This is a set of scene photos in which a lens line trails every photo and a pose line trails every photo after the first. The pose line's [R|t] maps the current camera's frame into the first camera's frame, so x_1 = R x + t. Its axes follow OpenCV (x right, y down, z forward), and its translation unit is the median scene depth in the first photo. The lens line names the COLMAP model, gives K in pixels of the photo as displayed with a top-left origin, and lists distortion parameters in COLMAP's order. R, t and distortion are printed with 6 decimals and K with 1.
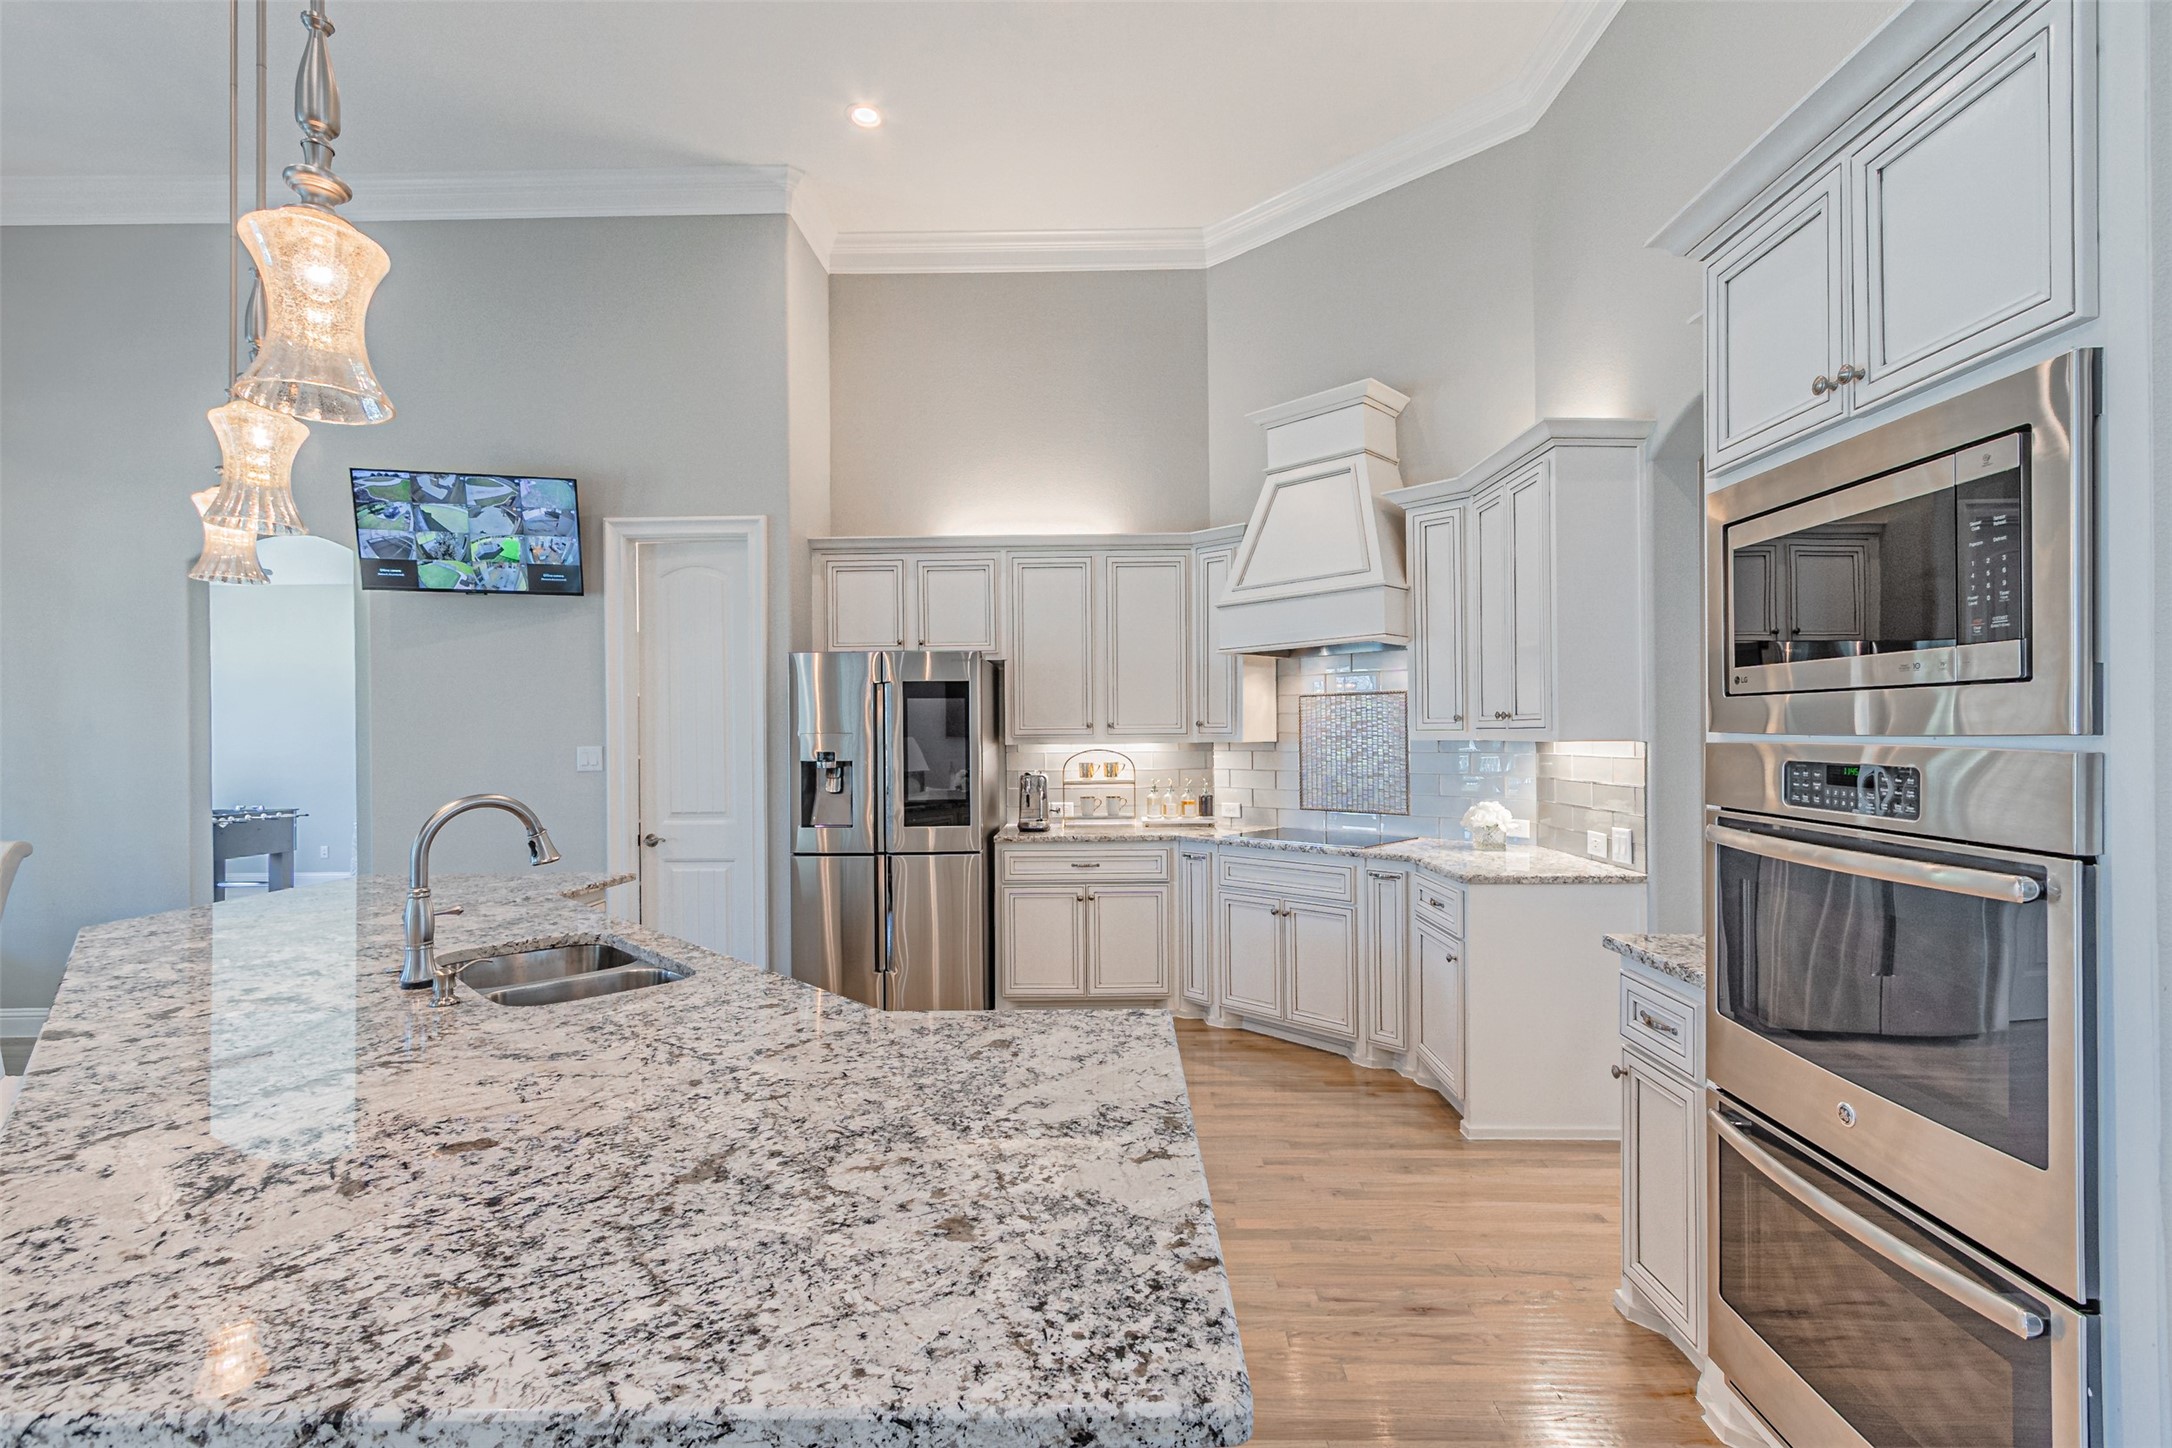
lens RADIAL K [[954.7, 0, 1100.7], [0, 954.7, 728.2], [0, 0, 1]] dist [0.001001, 0.000663]
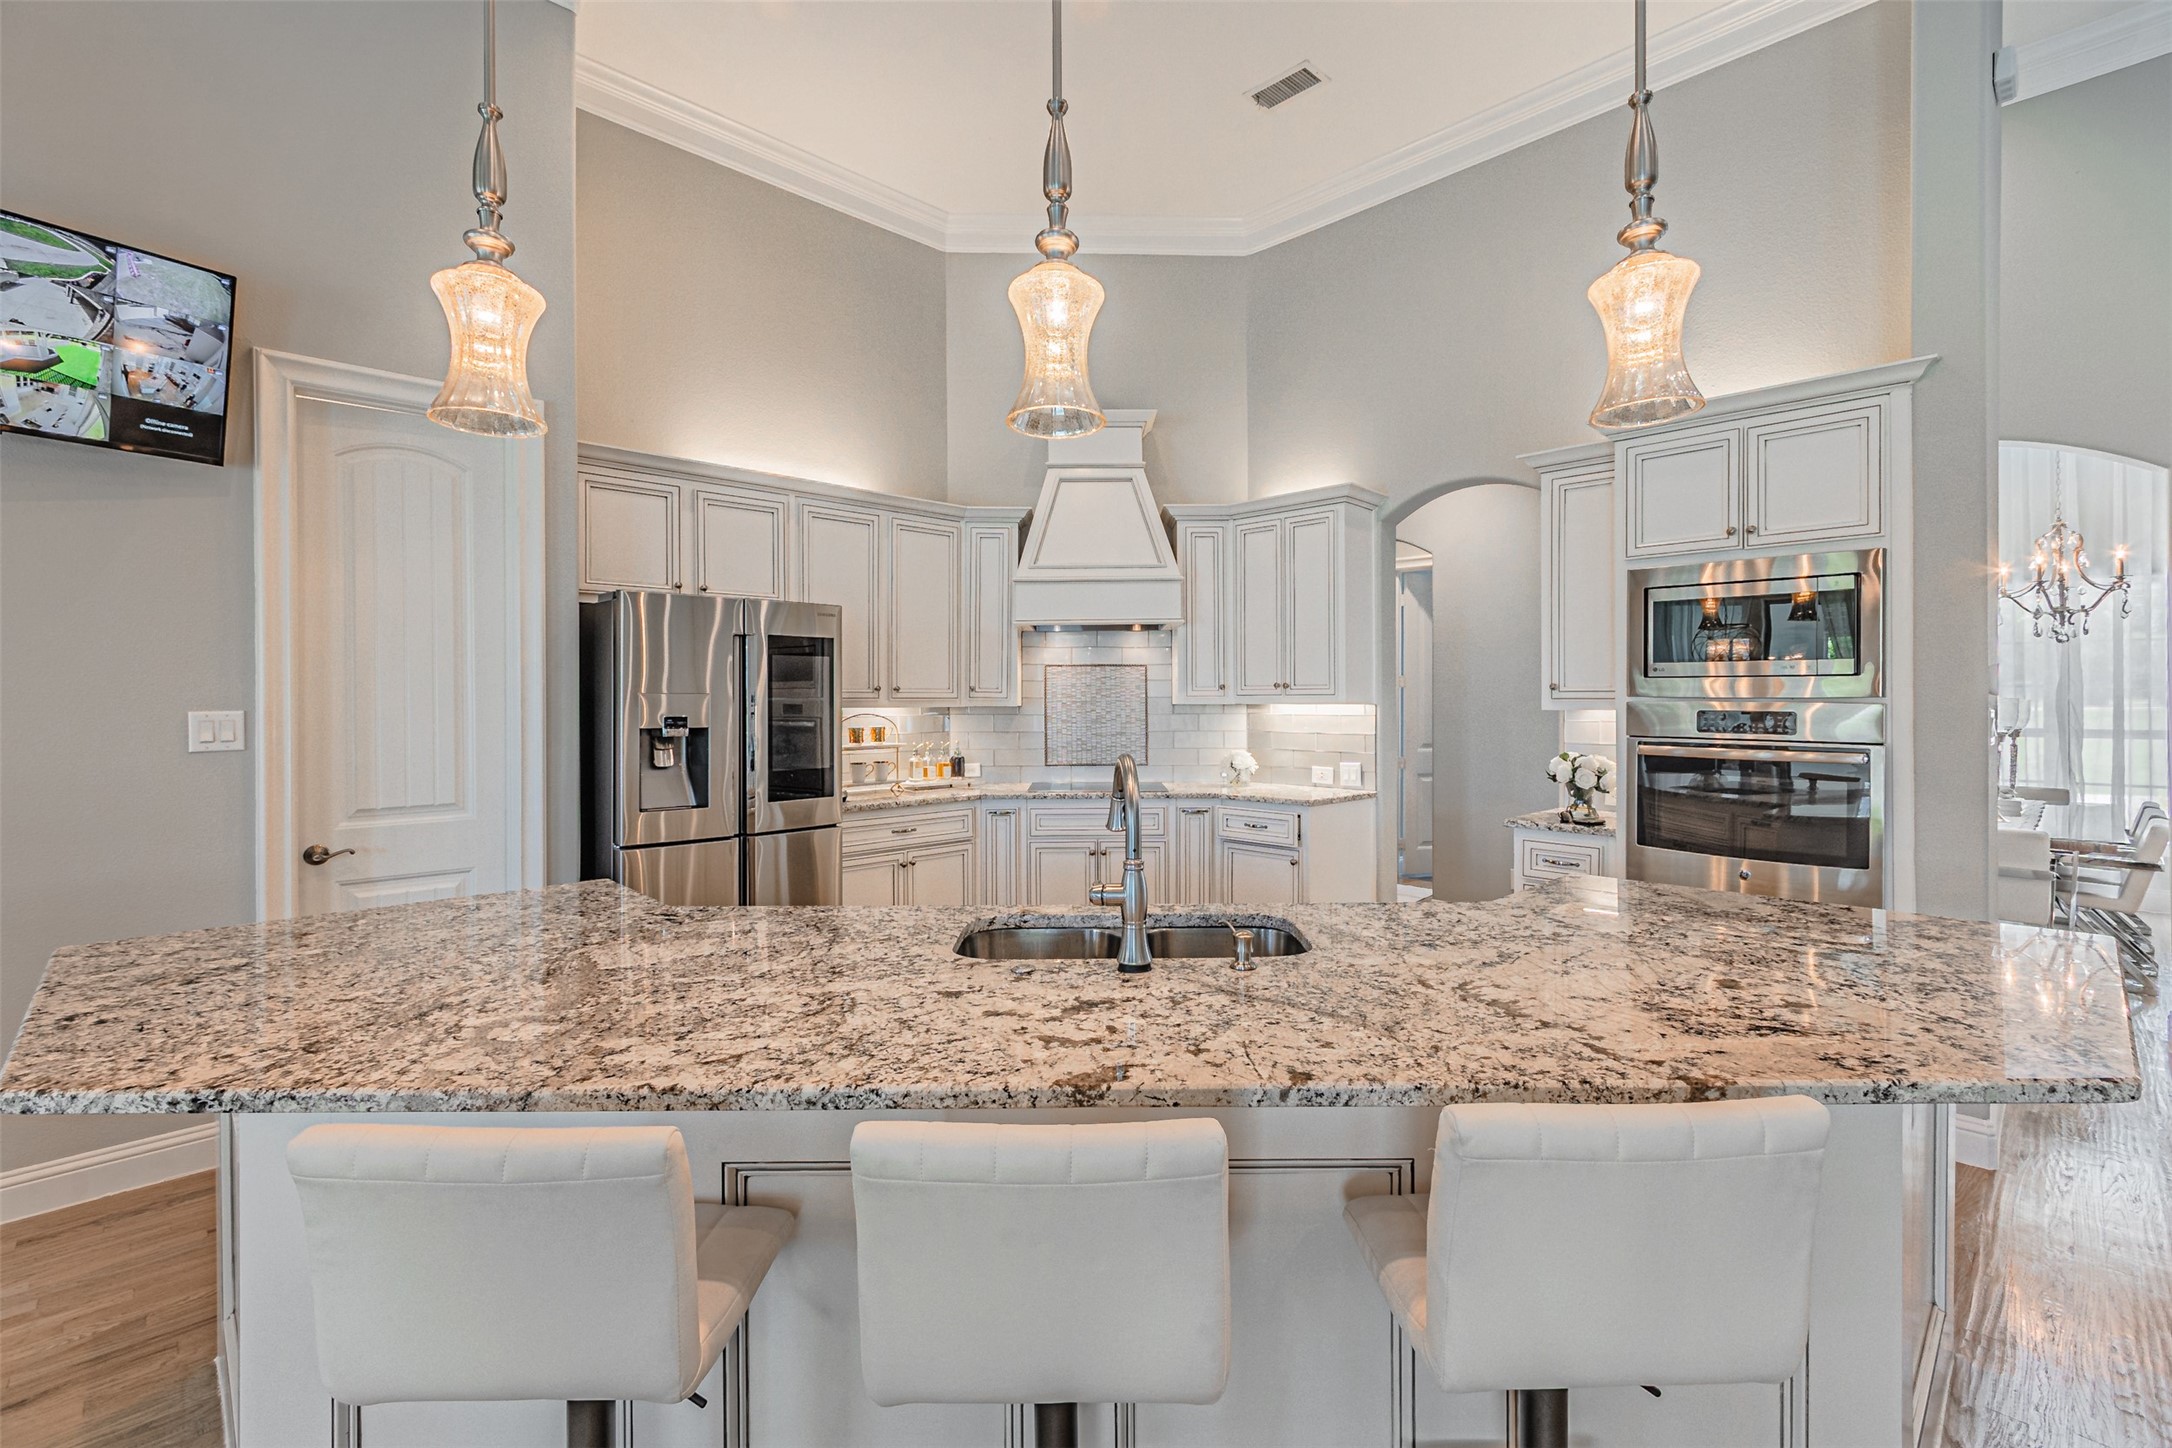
lens RADIAL K [[954.9, 0, 1093.8], [0, 954.9, 697.5], [0, 0, 1]] dist [0.006103, 0.000106]
pose [[0.710406, 0.007715, 0.703750, -0.592738], [-0.007675, 0.999965, -0.003214, 0.008187], [-0.703750, -0.003118, 0.710441, 0.170108]]
